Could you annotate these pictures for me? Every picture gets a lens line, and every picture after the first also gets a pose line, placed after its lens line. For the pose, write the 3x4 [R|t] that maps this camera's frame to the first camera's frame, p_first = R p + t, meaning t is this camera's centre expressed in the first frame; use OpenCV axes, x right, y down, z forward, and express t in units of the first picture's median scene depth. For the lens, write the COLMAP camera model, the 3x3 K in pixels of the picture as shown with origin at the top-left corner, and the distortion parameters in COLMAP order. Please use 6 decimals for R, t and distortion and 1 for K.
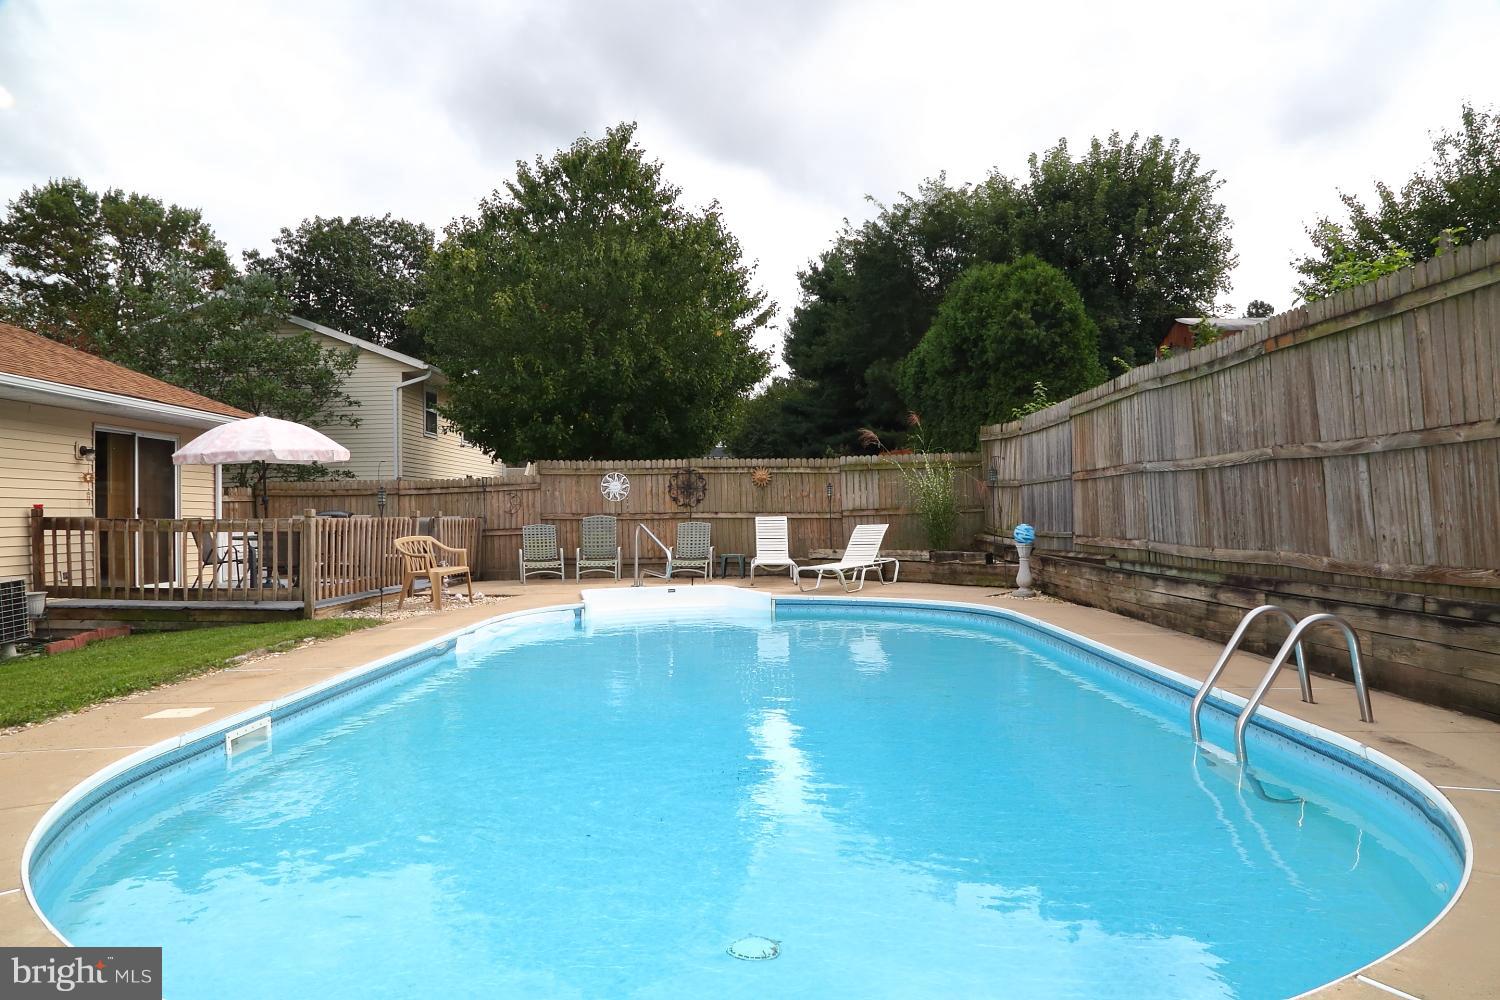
lens RADIAL K [[1048.4, 0, 738.2], [0, 1048.4, 504.1], [0, 0, 1]] dist [-0.112574, 0.067328]
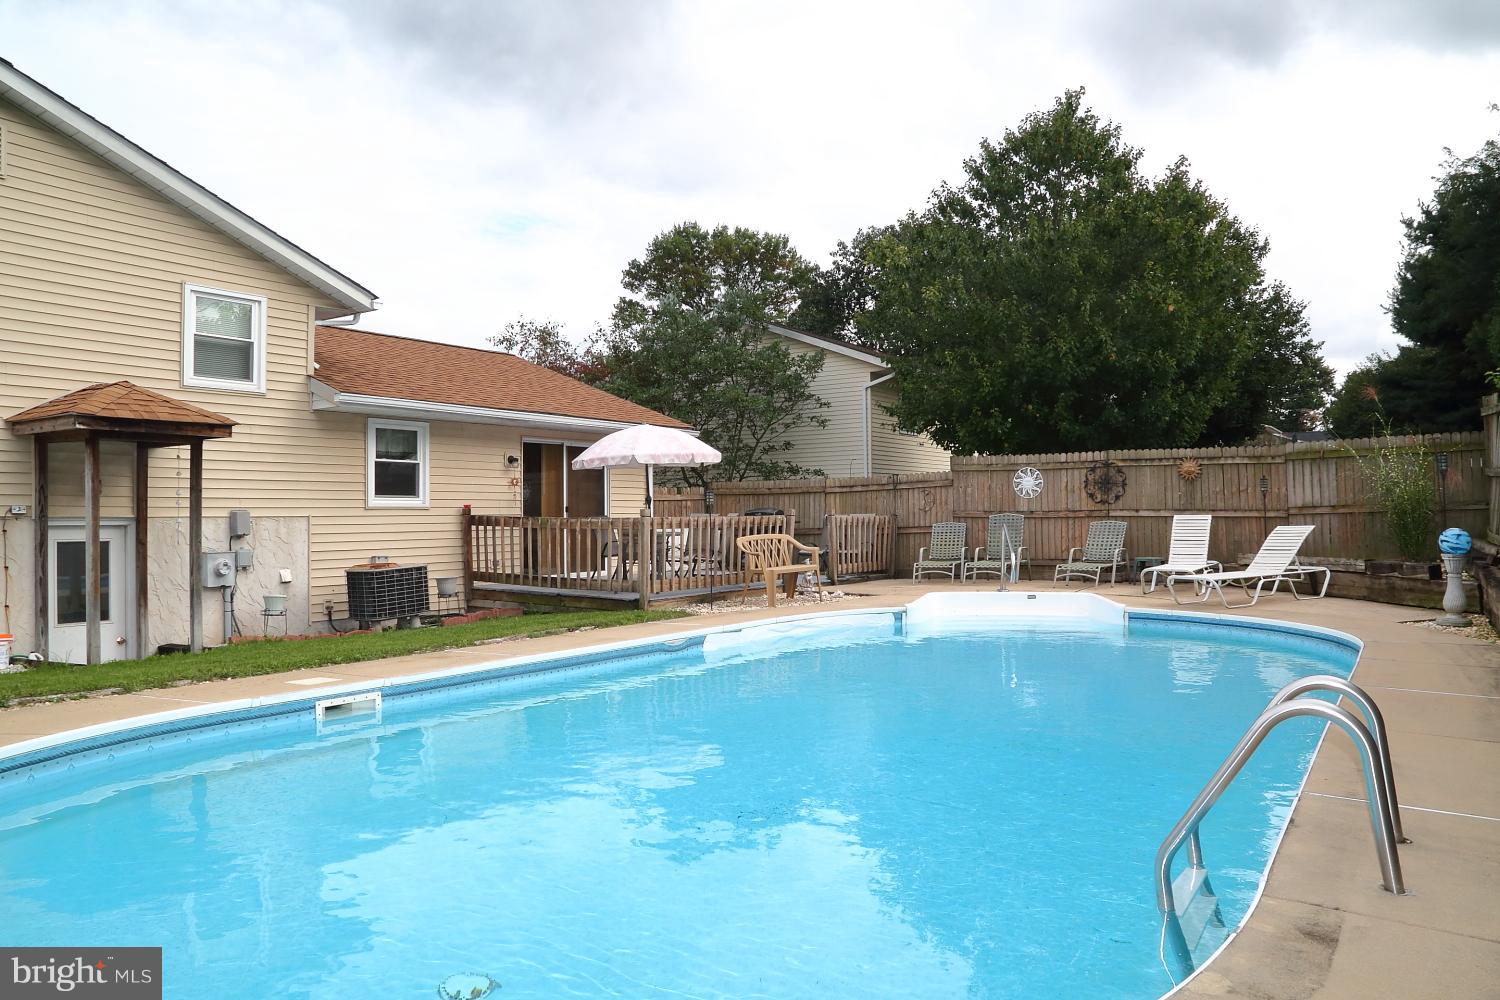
lens RADIAL K [[1048.4, 0, 742.7], [0, 1048.4, 495.4], [0, 0, 1]] dist [-0.112574, 0.067328]
pose [[0.832597, -0.006178, -0.553844, 0.185187], [0.005523, 0.999981, -0.002853, -0.003736], [0.553851, -0.000684, 0.832615, 0.084989]]
